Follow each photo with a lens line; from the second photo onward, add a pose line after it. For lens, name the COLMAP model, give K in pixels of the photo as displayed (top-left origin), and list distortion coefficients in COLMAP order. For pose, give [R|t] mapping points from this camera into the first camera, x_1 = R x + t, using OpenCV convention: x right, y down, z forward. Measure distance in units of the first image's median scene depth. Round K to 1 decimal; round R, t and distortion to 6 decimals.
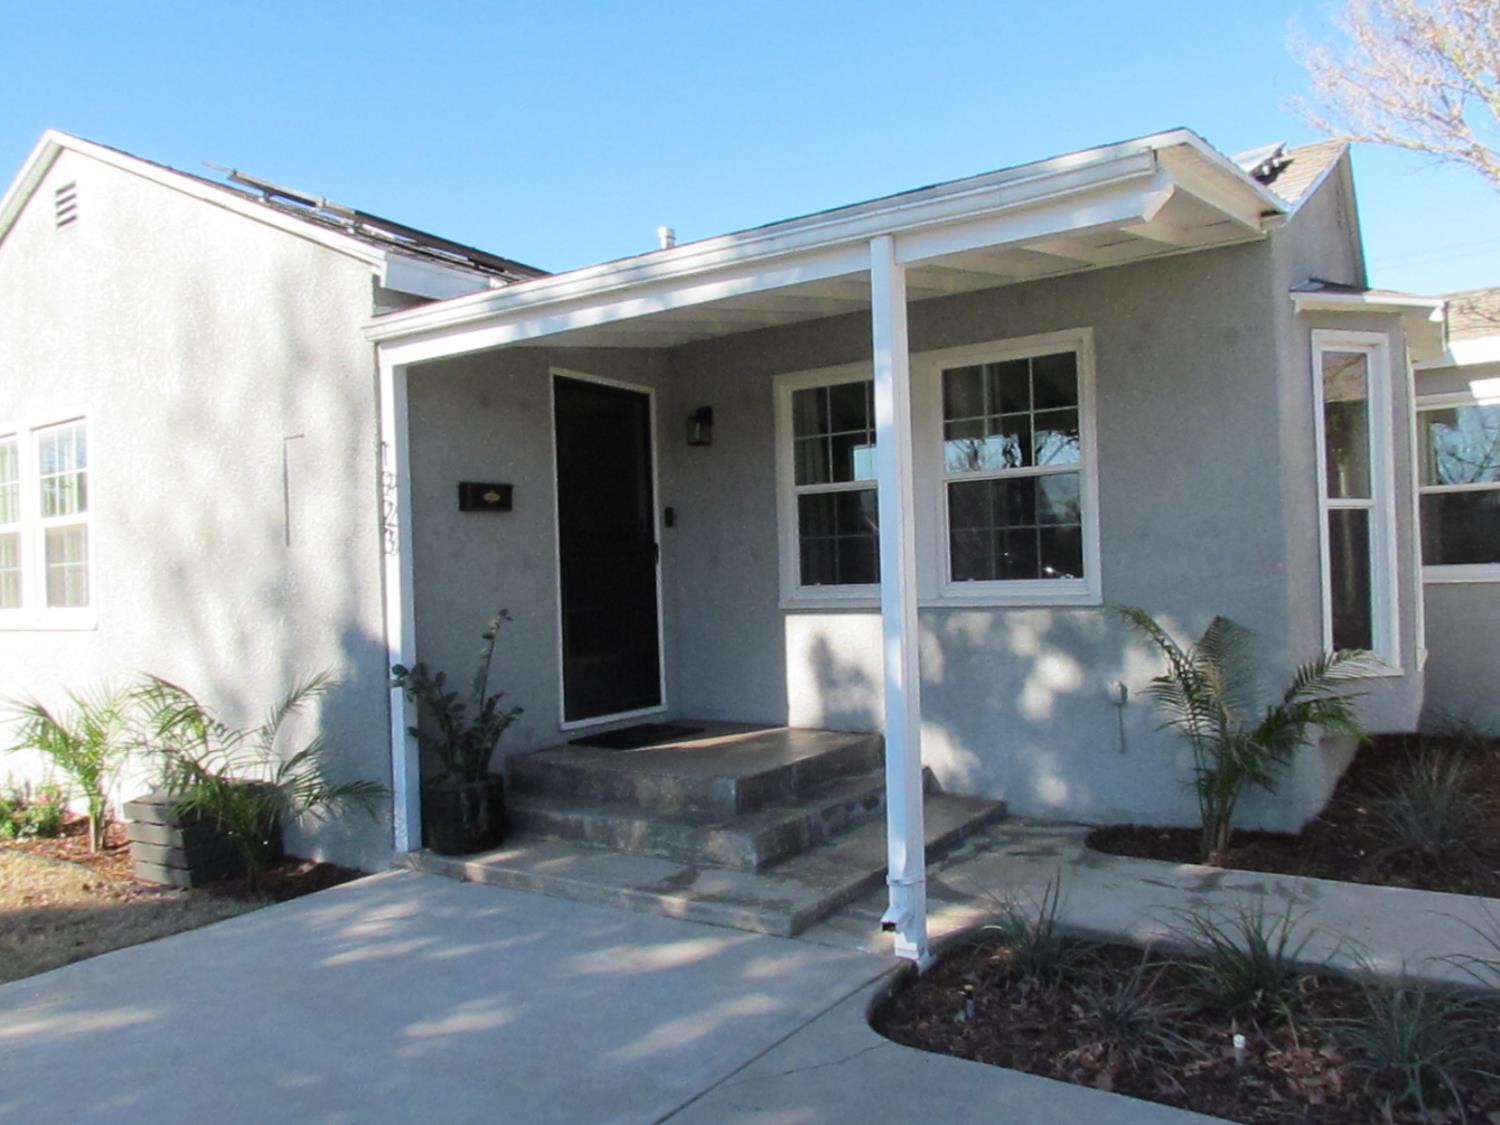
lens RADIAL K [[1065.9, 0, 750.0], [0, 1065.9, 562.5], [0, 0, 1]] dist [0.000643, 0.002185]
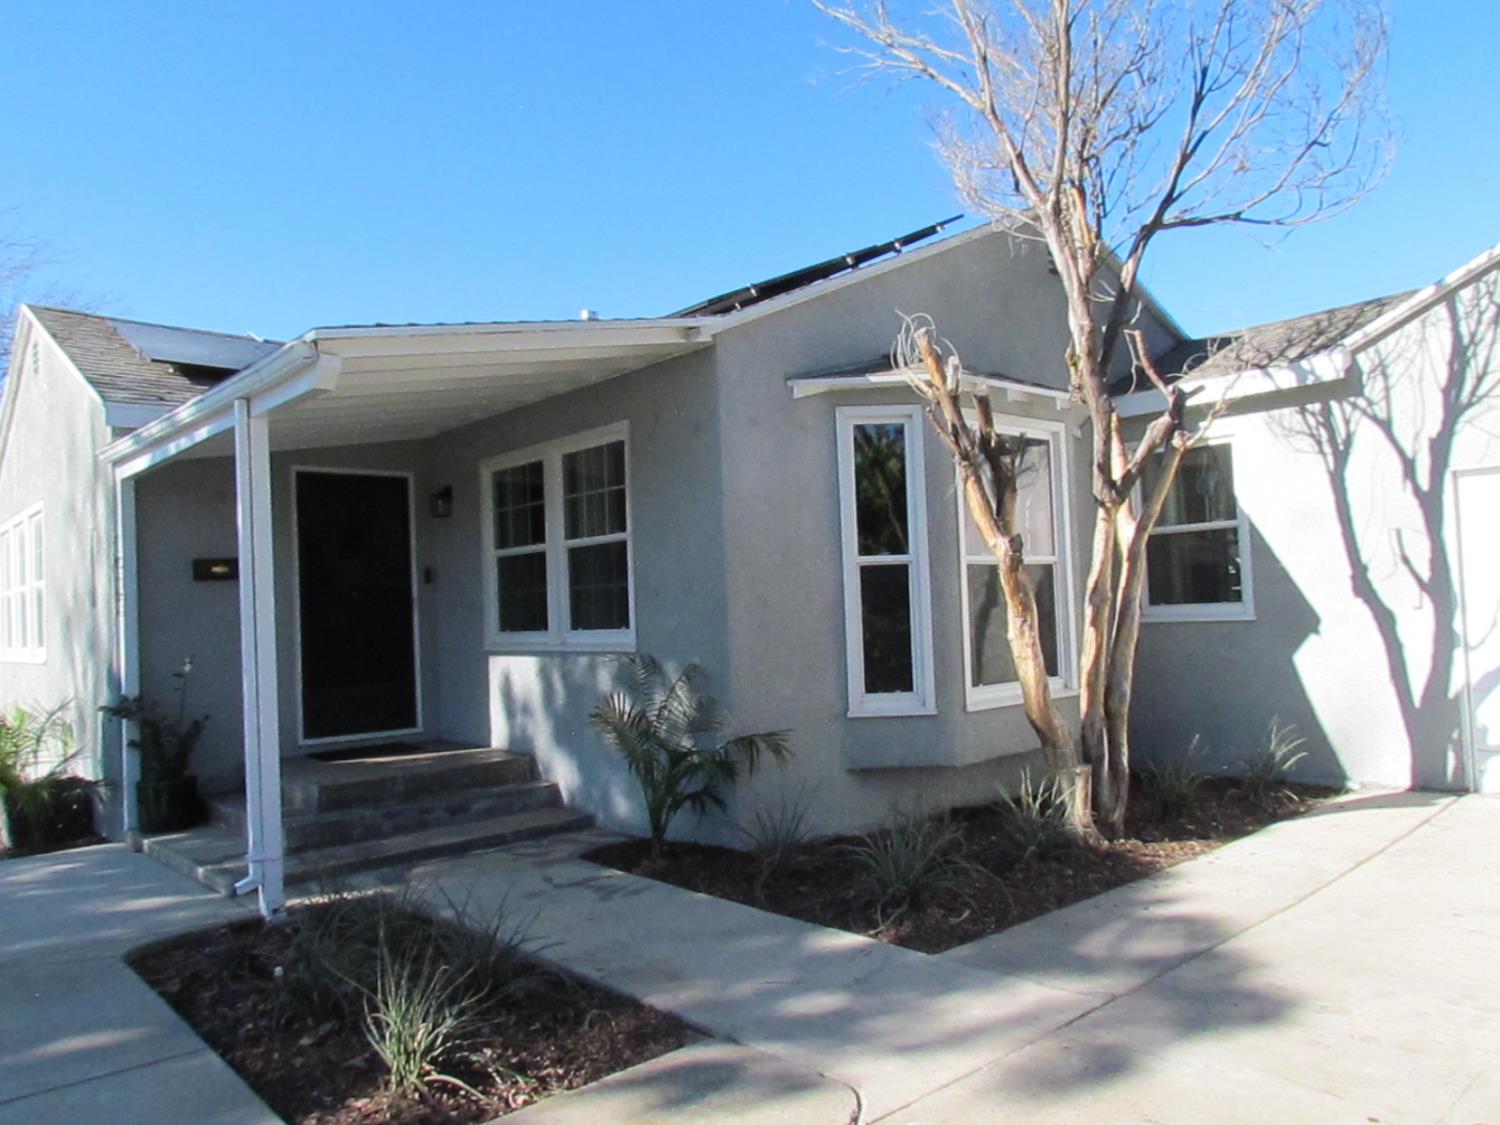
lens RADIAL K [[1065.9, 0, 750.0], [0, 1065.9, 562.5], [0, 0, 1]] dist [0.000643, 0.002185]
pose [[0.964006, -0.019354, -0.265175, 0.717167], [0.014869, 0.999711, -0.018910, -0.033177], [0.265464, 0.014287, 0.964015, -0.109732]]
